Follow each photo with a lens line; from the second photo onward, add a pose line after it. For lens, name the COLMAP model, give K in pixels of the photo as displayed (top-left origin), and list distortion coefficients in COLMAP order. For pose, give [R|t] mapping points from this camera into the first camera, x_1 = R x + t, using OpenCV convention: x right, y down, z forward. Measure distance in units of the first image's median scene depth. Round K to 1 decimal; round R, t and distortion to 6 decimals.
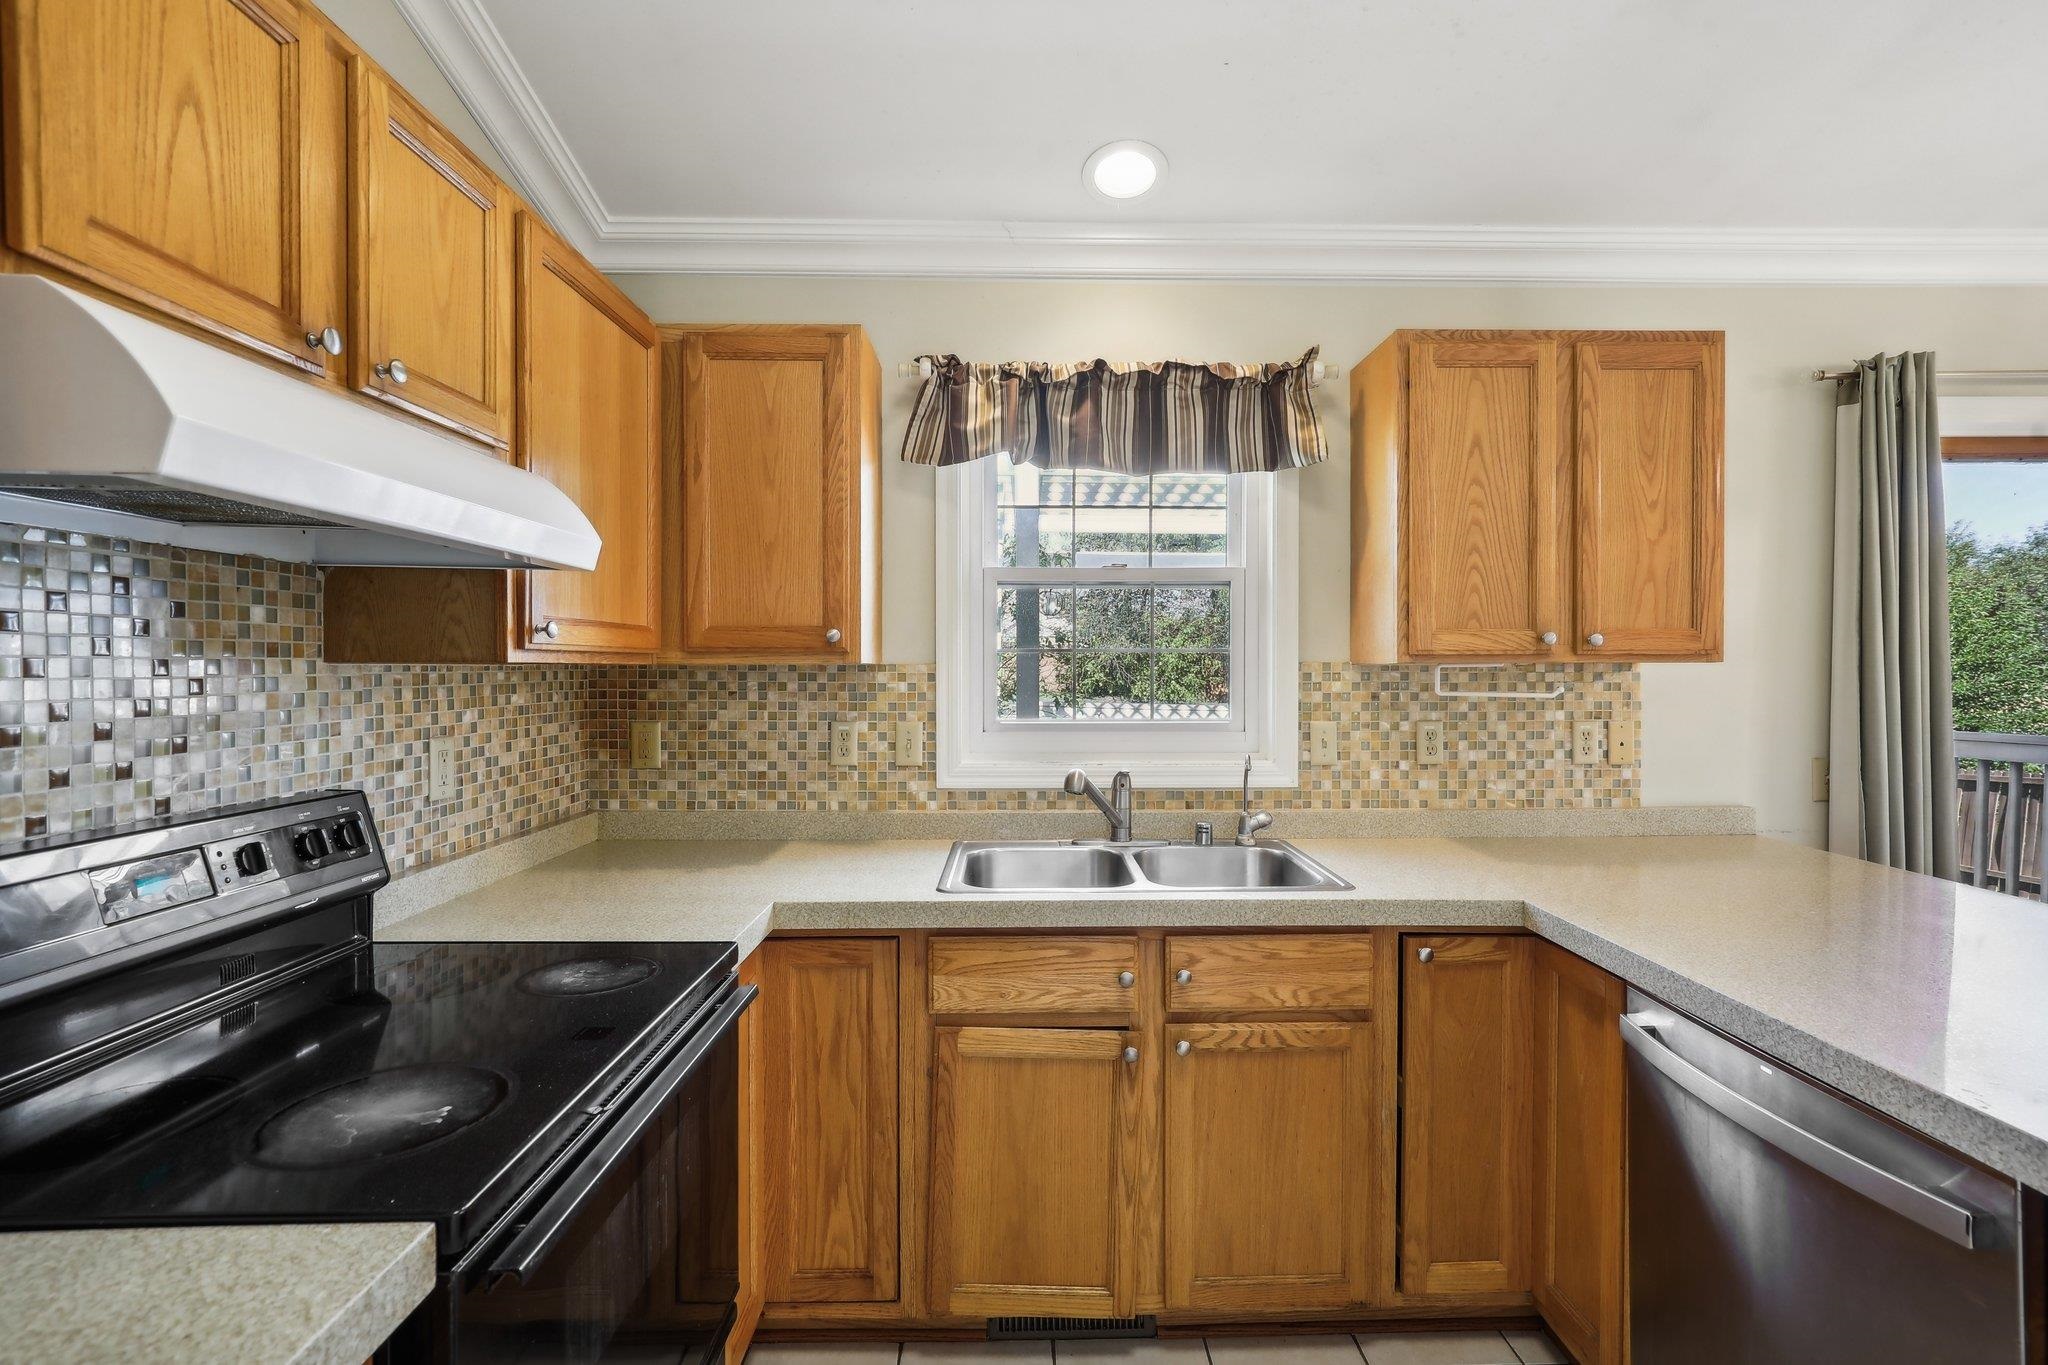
lens RADIAL K [[950.4, 0, 1038.9], [0, 950.4, 680.8], [0, 0, 1]] dist [-0.009538, 0.006146]
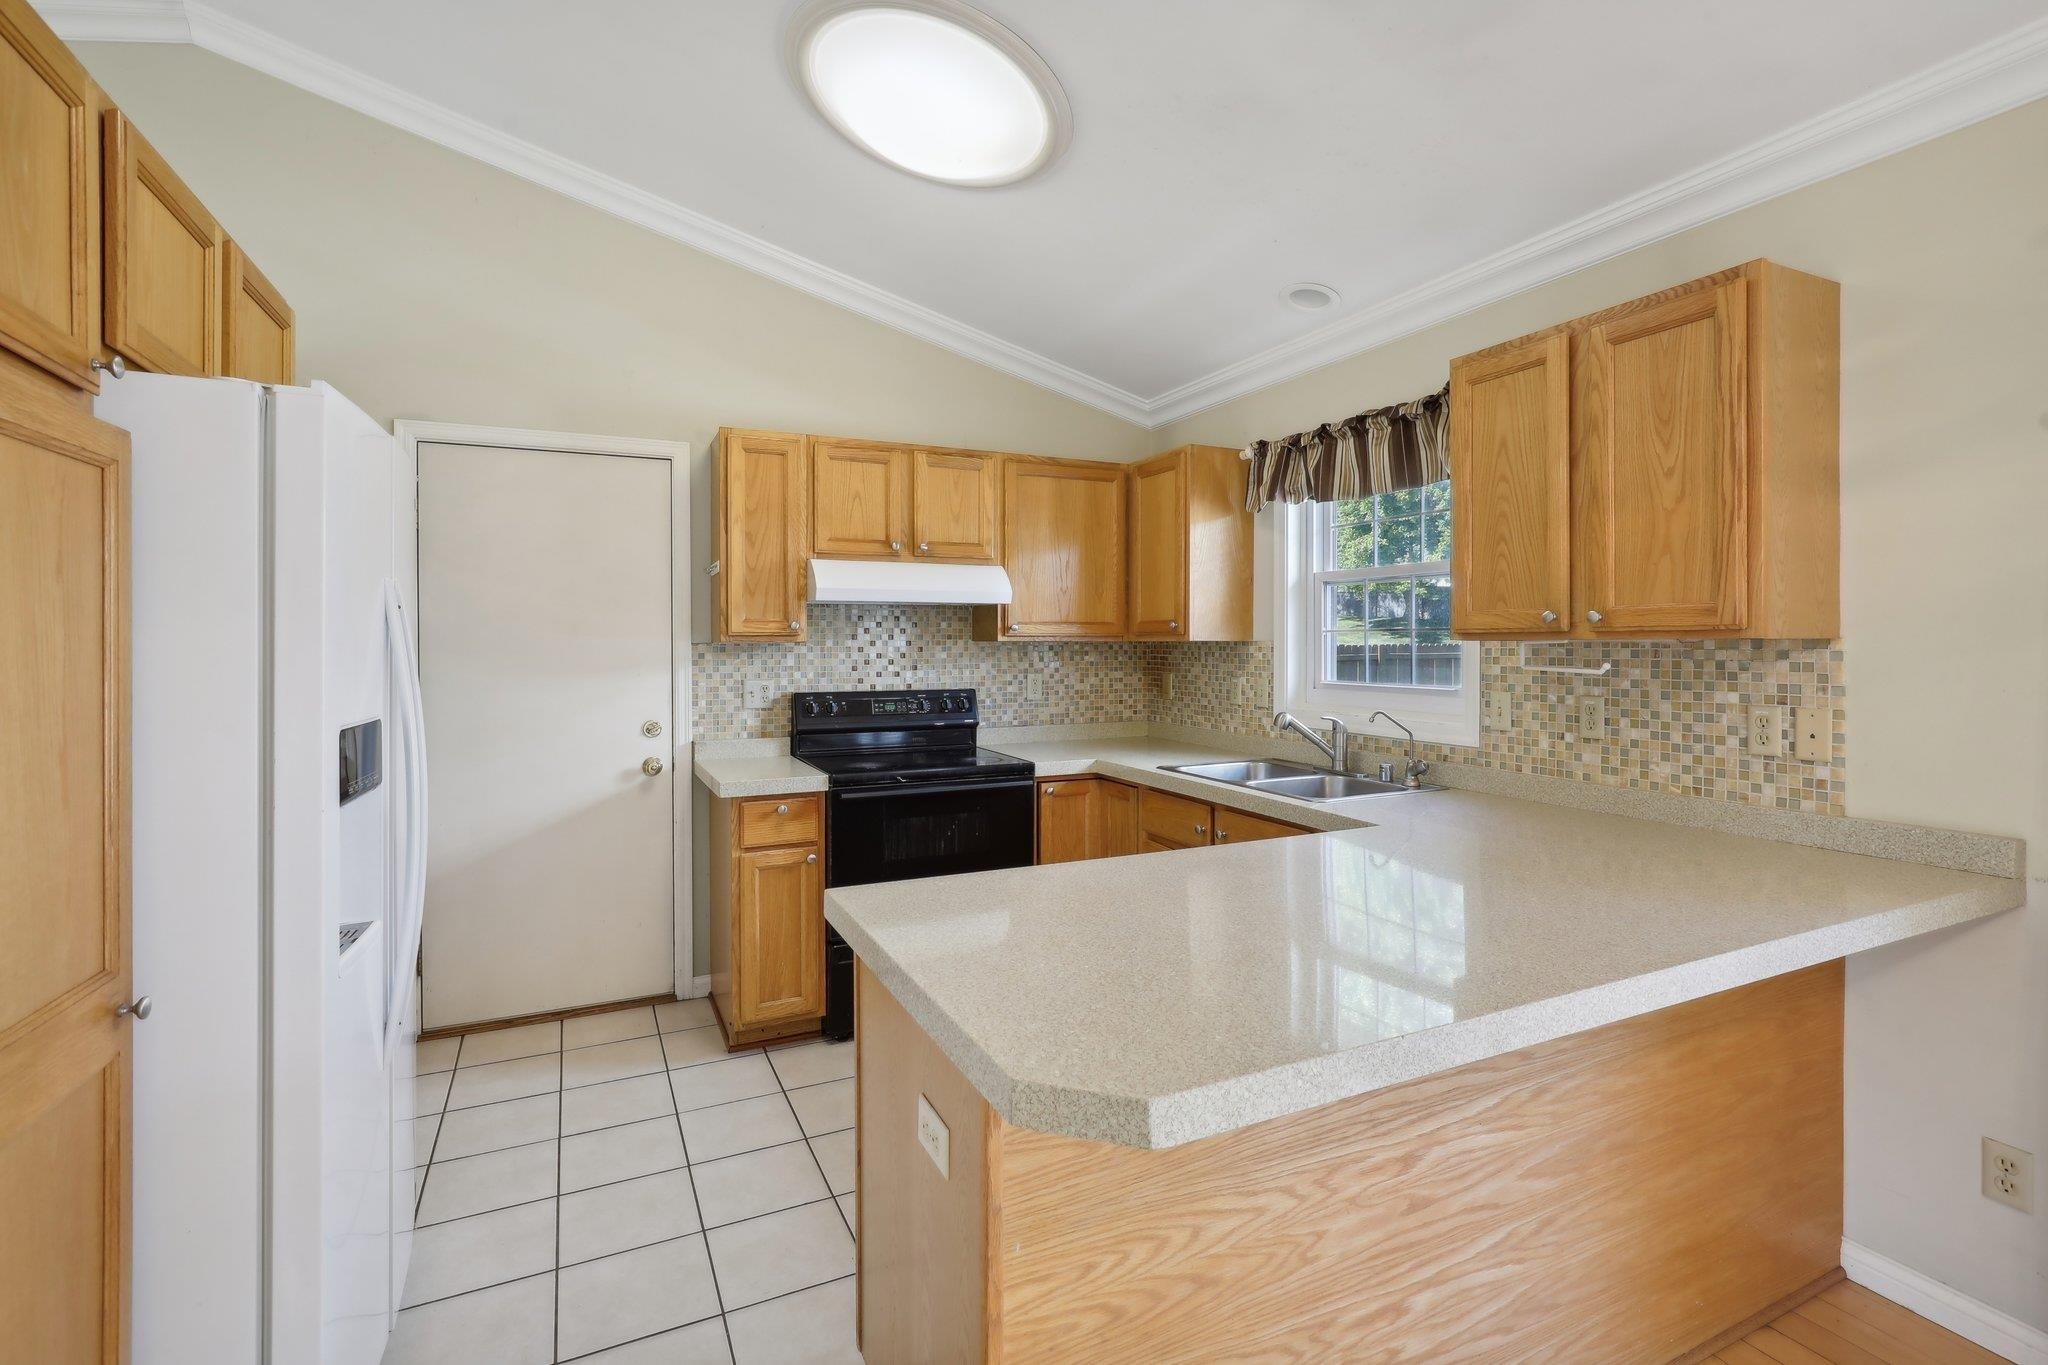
lens RADIAL K [[950.4, 0, 1038.7], [0, 950.4, 655.2], [0, 0, 1]] dist [-0.009538, 0.006146]
pose [[0.416302, 0.012982, -0.909134, 1.111088], [-0.012603, 0.999884, 0.008506, -0.003161], [0.909139, 0.007917, 0.416417, 0.031124]]
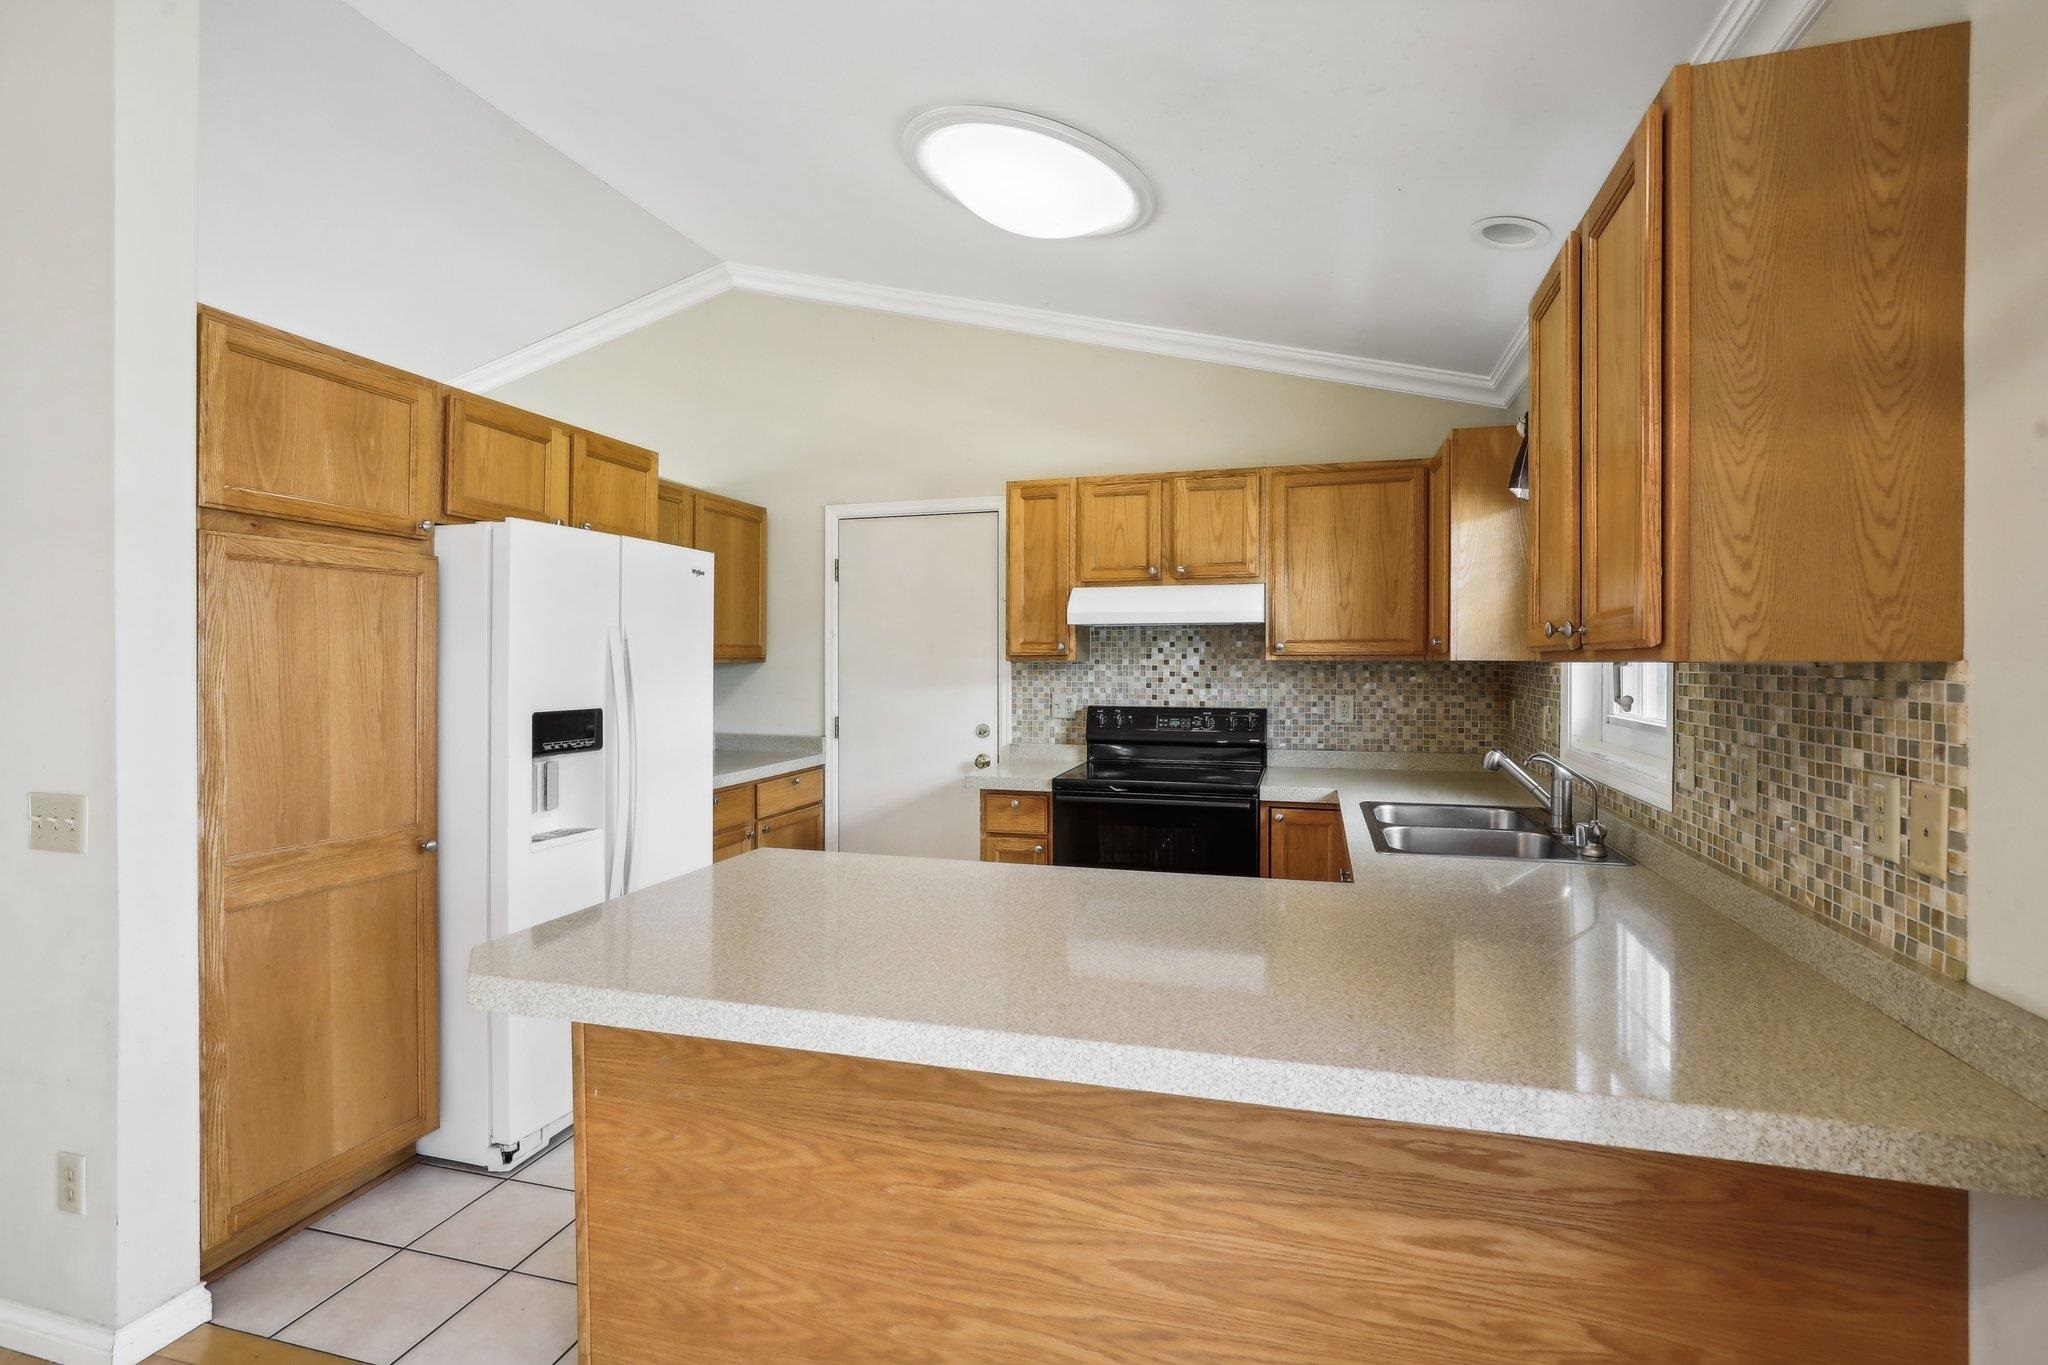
lens RADIAL K [[950.4, 0, 1027.0], [0, 950.4, 666.9], [0, 0, 1]] dist [-0.009538, 0.006146]
pose [[-0.305935, 0.008789, -0.952012, 1.229358], [-0.013171, 0.999823, 0.013463, -0.017134], [0.951961, 0.016658, -0.305765, 0.728058]]
